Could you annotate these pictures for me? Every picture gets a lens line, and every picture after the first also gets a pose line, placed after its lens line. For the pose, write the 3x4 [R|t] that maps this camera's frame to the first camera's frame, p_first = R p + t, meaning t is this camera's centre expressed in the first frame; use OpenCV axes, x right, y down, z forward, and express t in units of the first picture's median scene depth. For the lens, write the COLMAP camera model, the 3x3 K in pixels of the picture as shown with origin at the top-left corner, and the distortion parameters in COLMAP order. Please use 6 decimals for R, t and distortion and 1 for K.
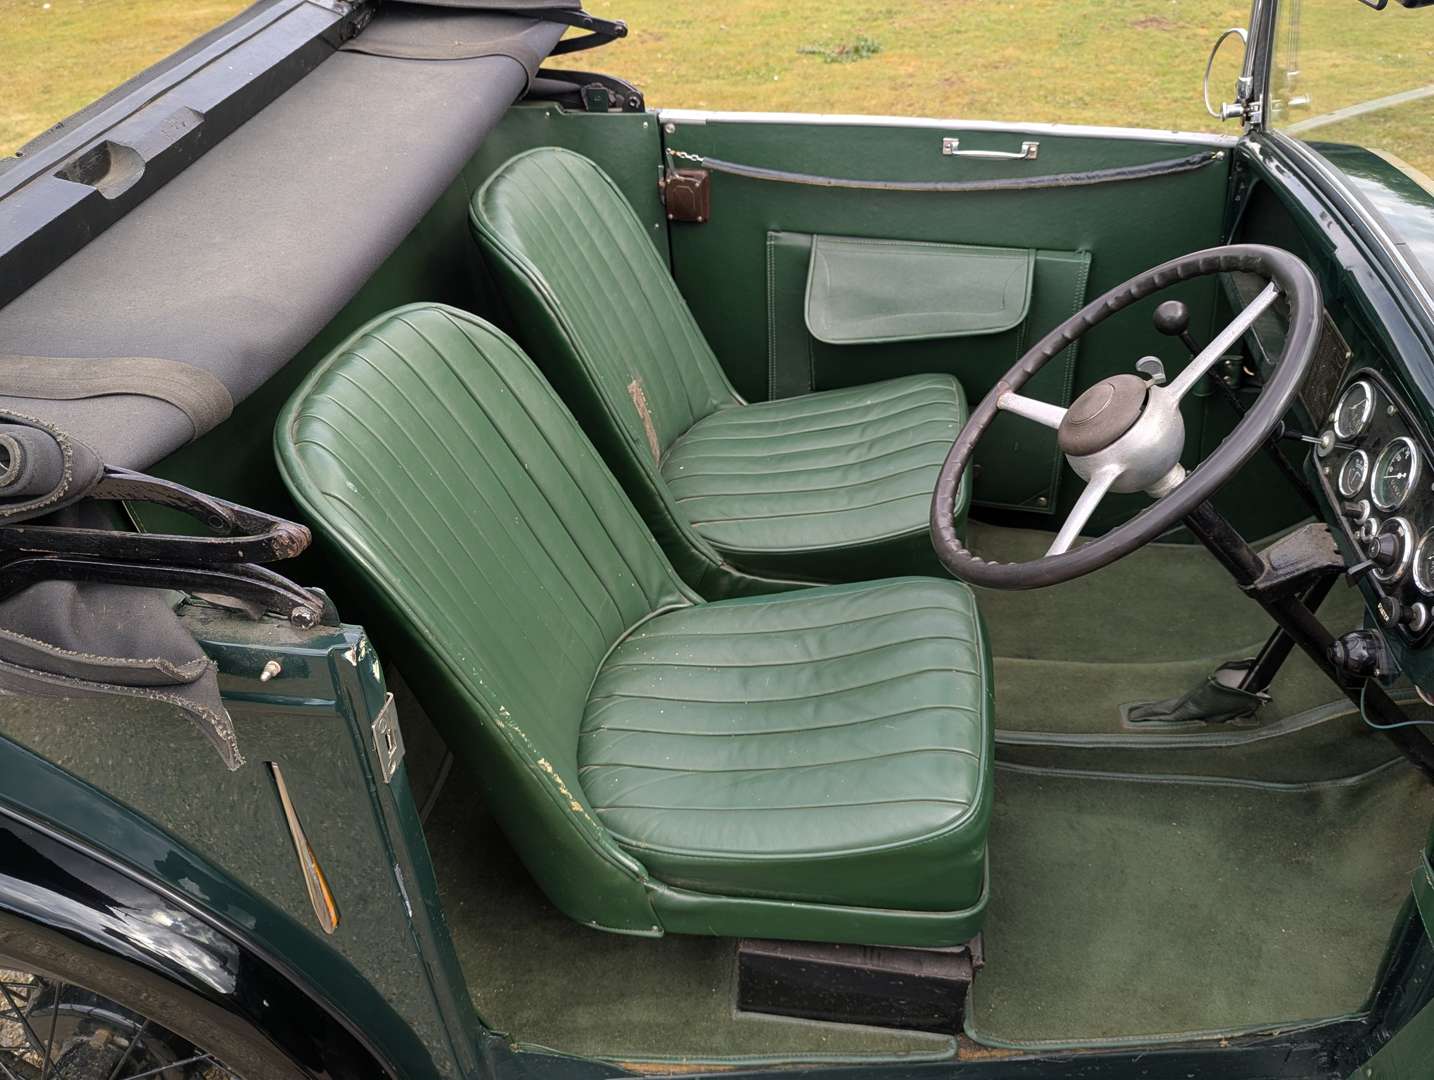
lens RADIAL K [[1798.3, 0, 719.3], [0, 1798.3, 536.2], [0, 0, 1]] dist [0.067611, -0.099163]
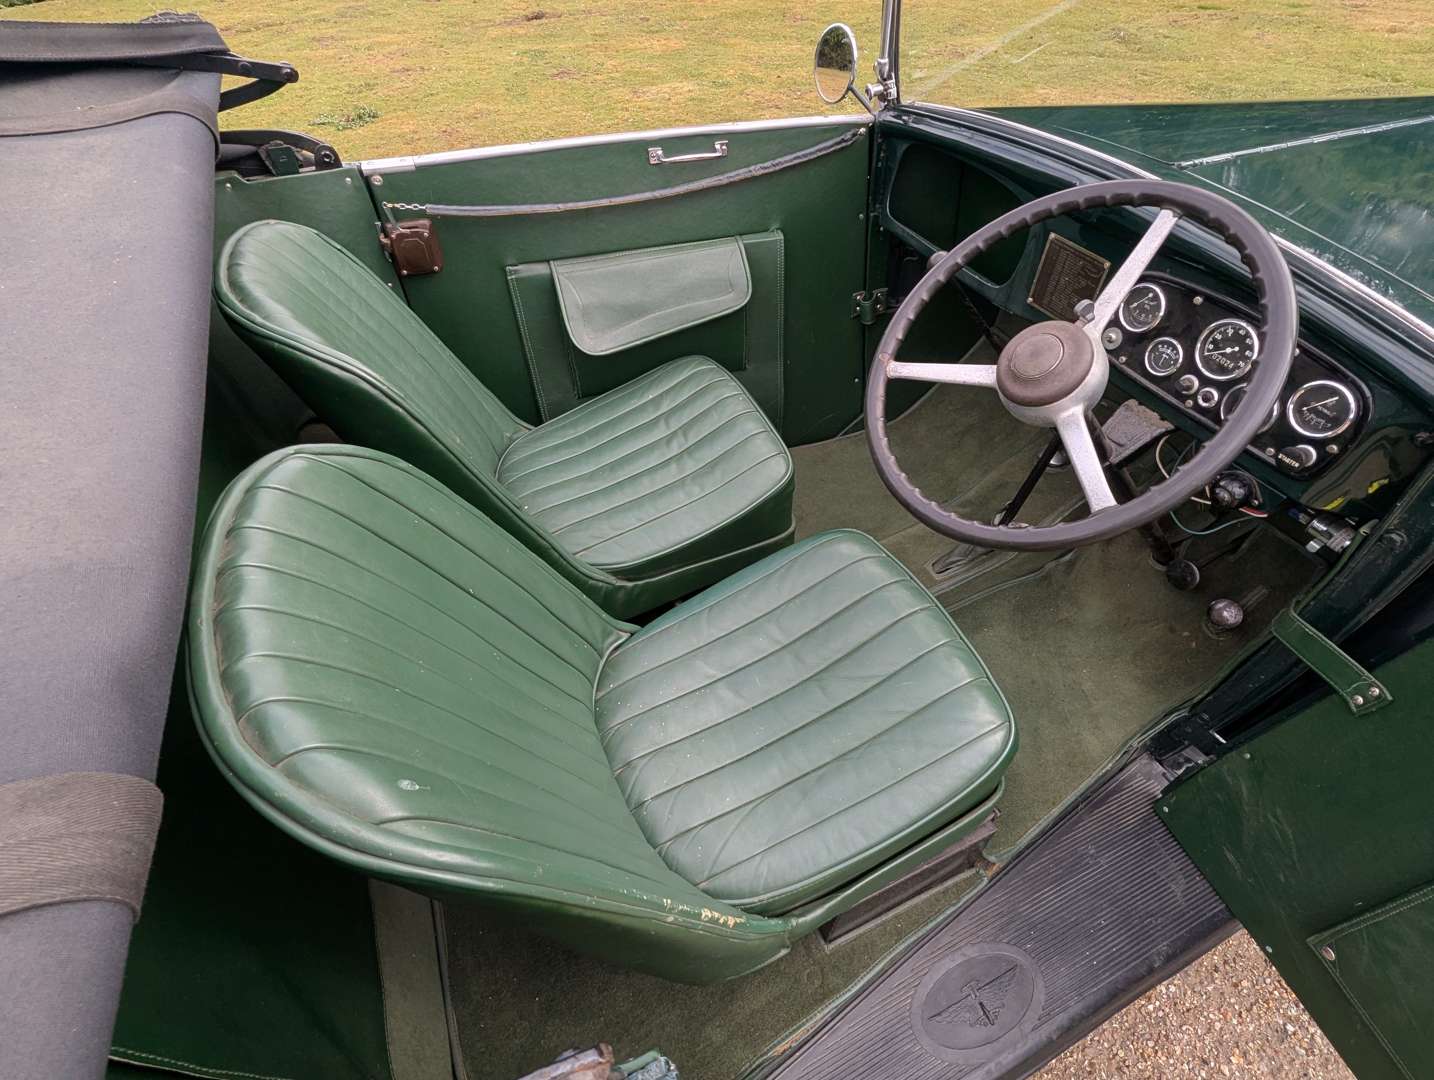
lens RADIAL K [[792.2, 0, 717.0], [0, 792.2, 528.0], [0, 0, 1]] dist [-0.002722, 0.000318]
pose [[0.777094, -0.373172, 0.506821, -0.176114], [0.267892, 0.924792, 0.270173, -0.123633], [-0.569525, -0.074177, 0.818620, 0.553614]]
